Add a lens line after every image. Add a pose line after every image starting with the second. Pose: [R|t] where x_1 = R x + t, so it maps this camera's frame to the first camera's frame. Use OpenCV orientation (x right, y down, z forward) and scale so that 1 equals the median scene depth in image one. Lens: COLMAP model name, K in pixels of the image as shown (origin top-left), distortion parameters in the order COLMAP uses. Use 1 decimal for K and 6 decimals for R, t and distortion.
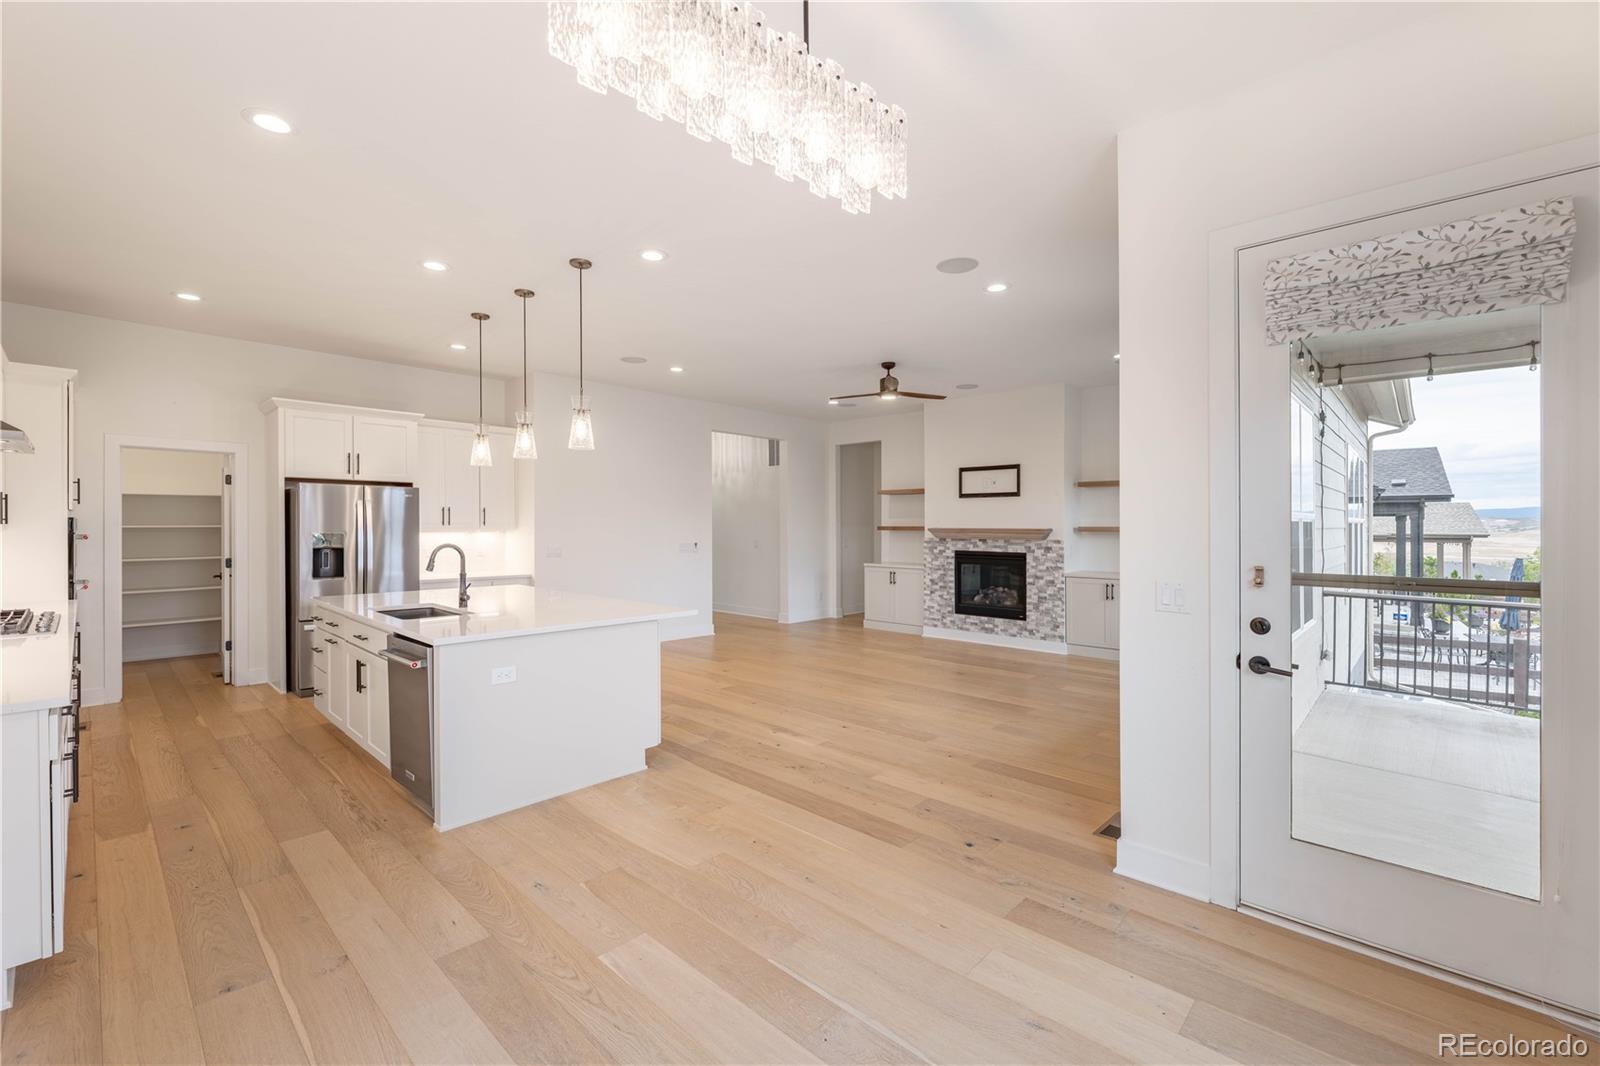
lens RADIAL K [[677.2, 0, 789.4], [0, 677.2, 519.9], [0, 0, 1]] dist [0.000421, -0.000061]
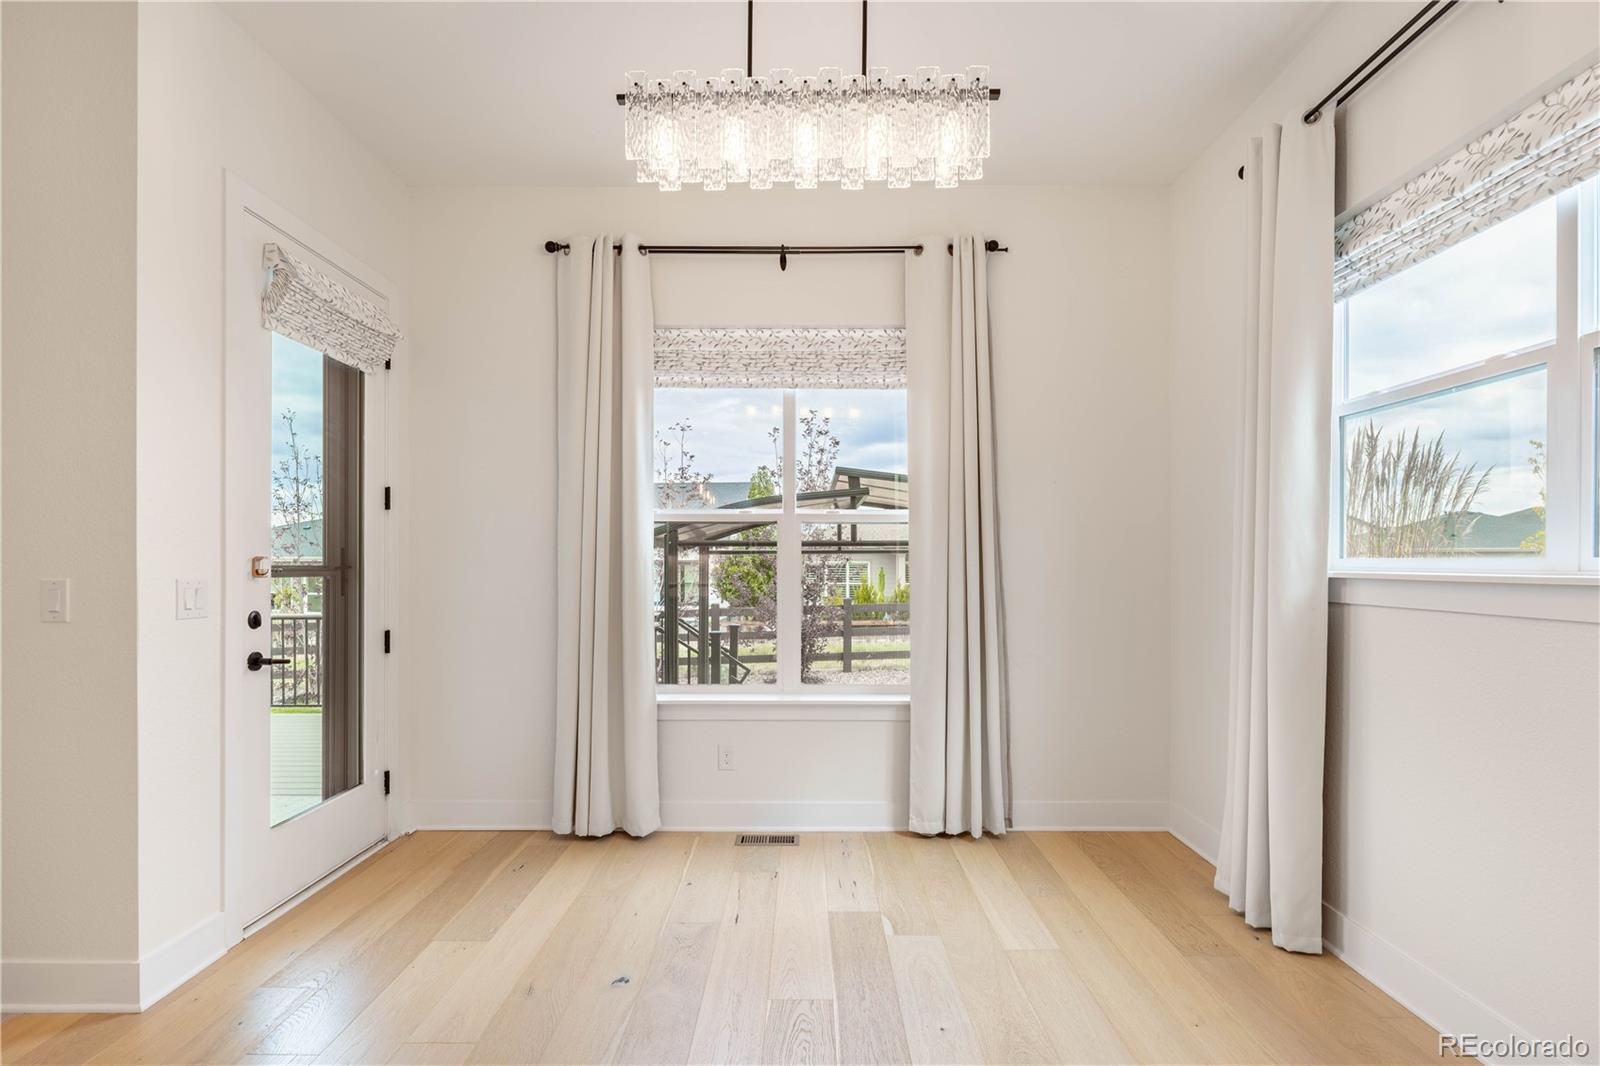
lens RADIAL K [[798.9, 0, 806.7], [0, 798.9, 567.4], [0, 0, 1]] dist [0.006716, 0.001471]
pose [[-0.686782, -0.004729, 0.726848, -0.228926], [-0.008788, 0.999960, -0.001798, 0.028464], [-0.726811, -0.007622, -0.686796, 0.435210]]
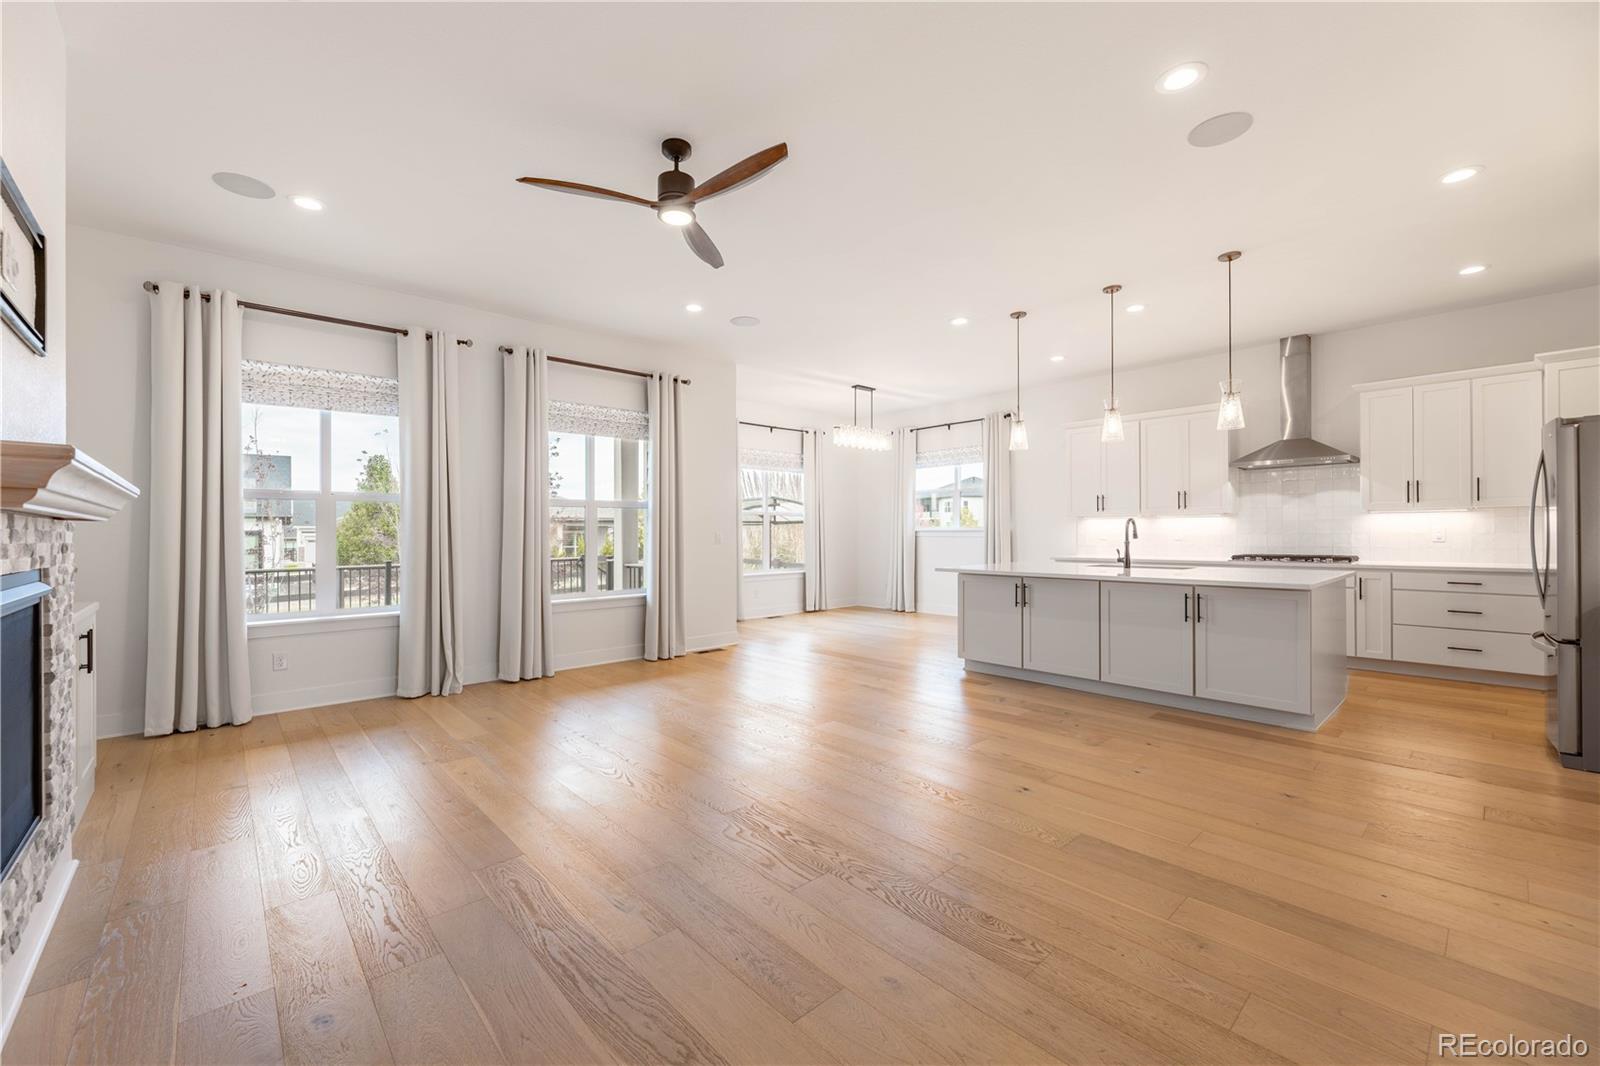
lens RADIAL K [[654.0, 0, 796.5], [0, 654.0, 533.2], [0, 0, 1]] dist [-0.000123, -0.000799]
pose [[-0.997644, 0.005422, 0.068387, 0.033333], [0.004967, 0.999964, -0.006808, 0.043353], [-0.068422, -0.006452, -0.997636, 1.423882]]
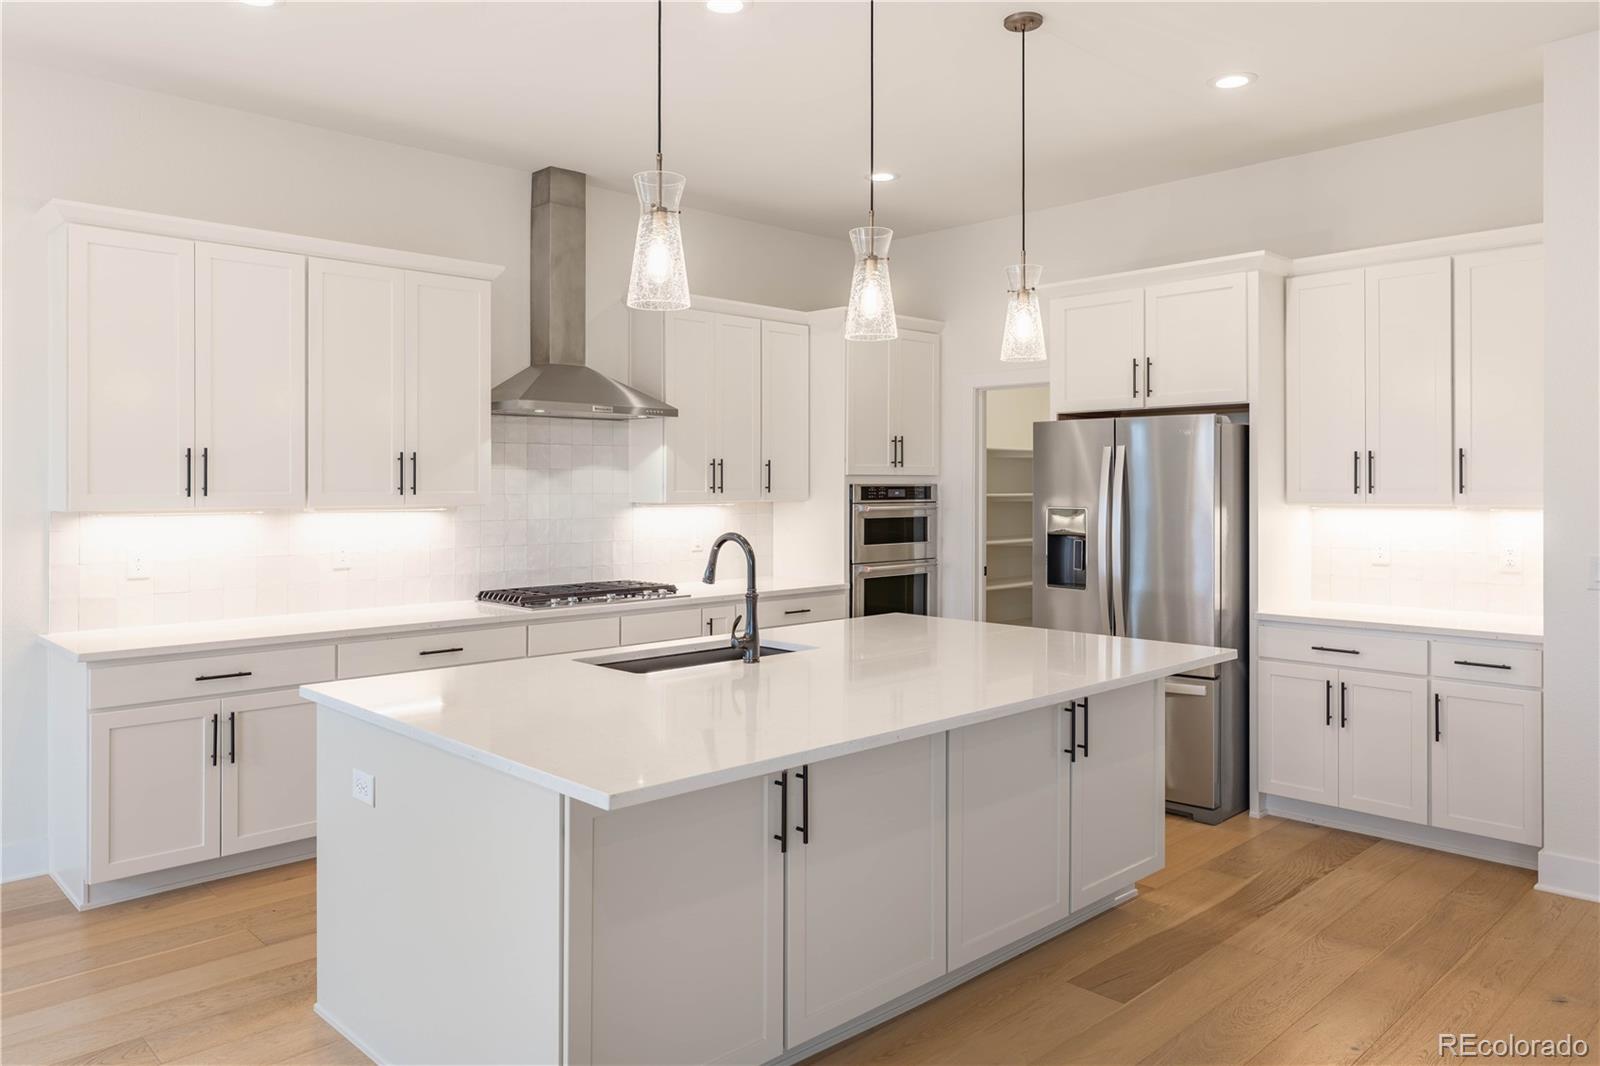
lens RADIAL K [[1100.7, 0, 813.6], [0, 1100.7, 498.2], [0, 0, 1]] dist [-0.006068, -0.000524]
pose [[-0.036035, 0.008386, -0.999315, 0.200596], [0.009927, 0.999918, 0.008033, 0.001843], [0.999301, -0.009630, -0.036116, 0.678411]]
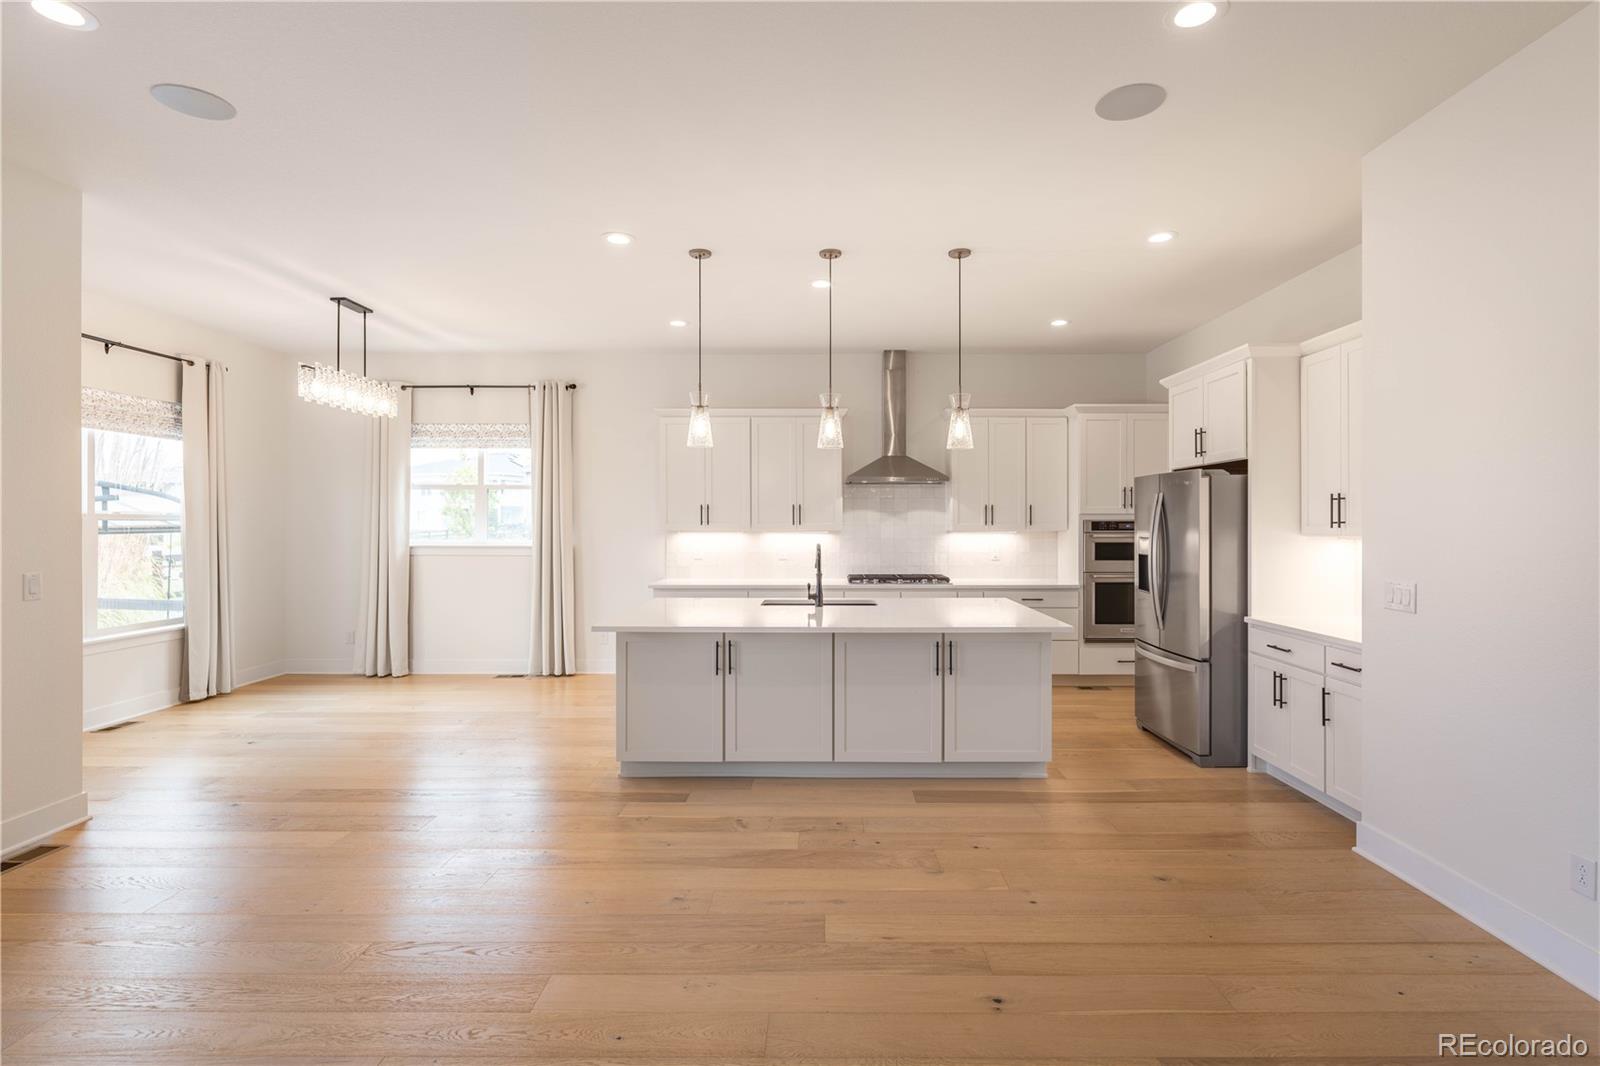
lens RADIAL K [[774.6, 0, 829.4], [0, 774.6, 528.9], [0, 0, 1]] dist [-0.000702, 0.000190]
pose [[-0.717325, 0.003227, -0.696731, 0.199551], [0.003460, 0.999993, 0.001069, 0.007024], [0.696730, -0.001644, -0.717331, 1.160425]]
